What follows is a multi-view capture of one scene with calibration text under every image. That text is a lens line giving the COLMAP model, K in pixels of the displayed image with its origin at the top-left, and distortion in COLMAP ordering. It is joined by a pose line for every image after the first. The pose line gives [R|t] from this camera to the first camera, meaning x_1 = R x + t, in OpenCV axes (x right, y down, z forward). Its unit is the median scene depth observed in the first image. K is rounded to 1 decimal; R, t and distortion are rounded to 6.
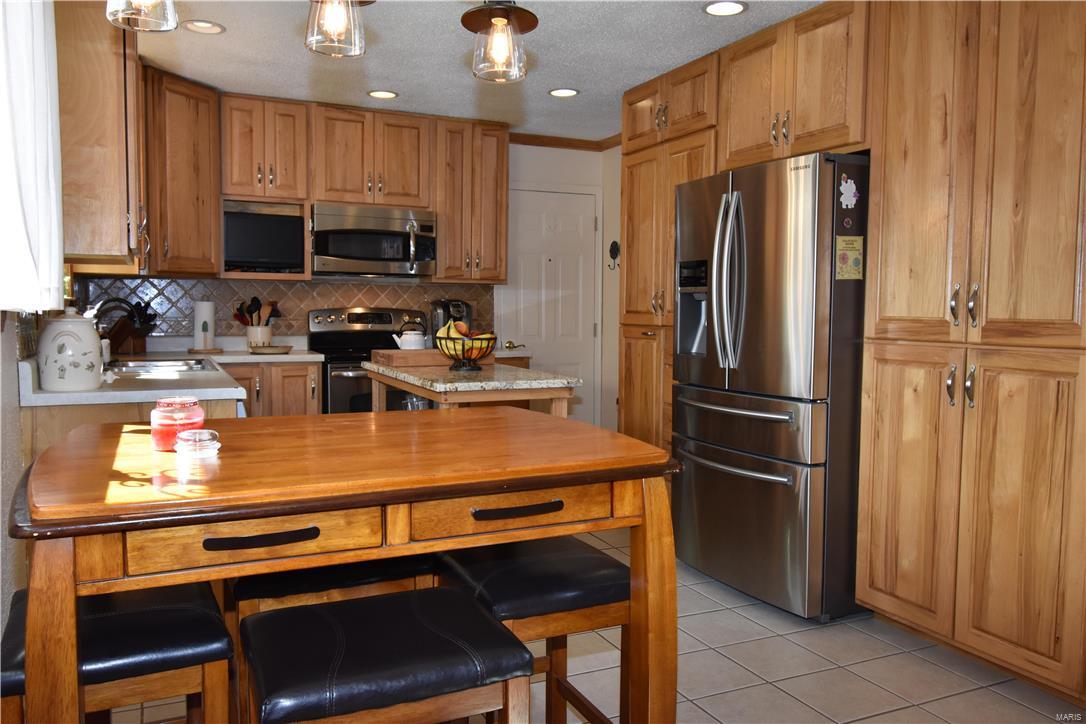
lens RADIAL K [[837.6, 0, 543.0], [0, 837.6, 362.0], [0, 0, 1]] dist [0.011292, -0.007207]
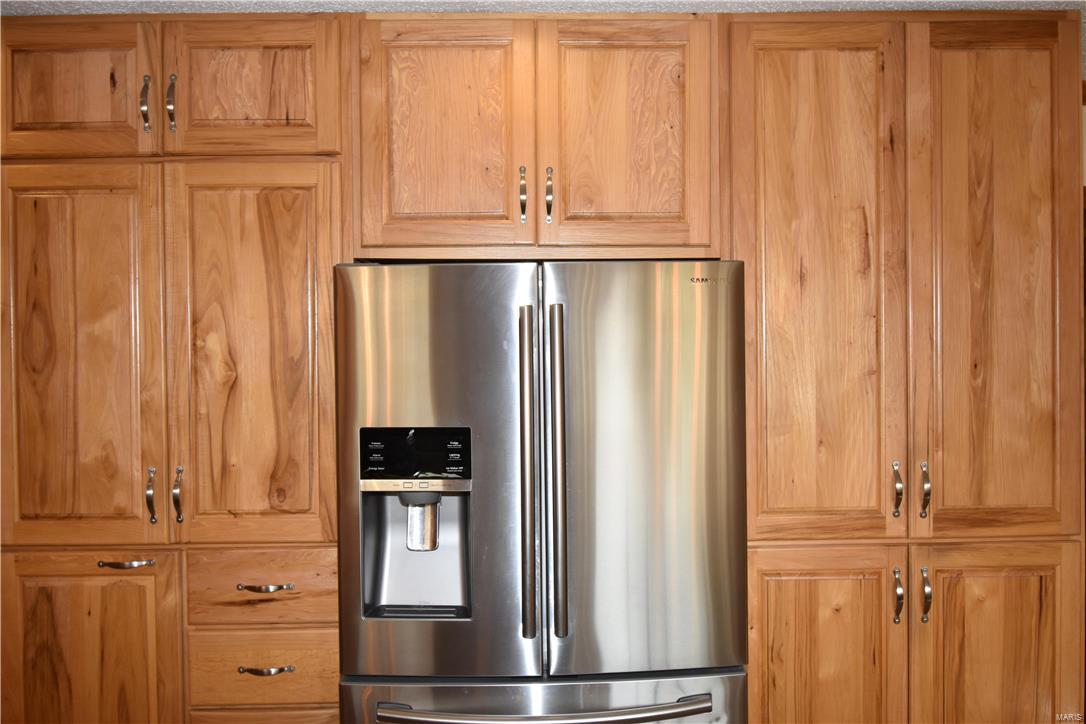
lens RADIAL K [[837.6, 0, 543.0], [0, 837.6, 362.0], [0, 0, 1]] dist [0.011292, -0.007207]
pose [[0.410092, -0.025403, 0.911691, -0.332113], [0.074885, 0.997175, -0.005899, -0.209143], [-0.908965, 0.070691, 0.410835, 1.010120]]
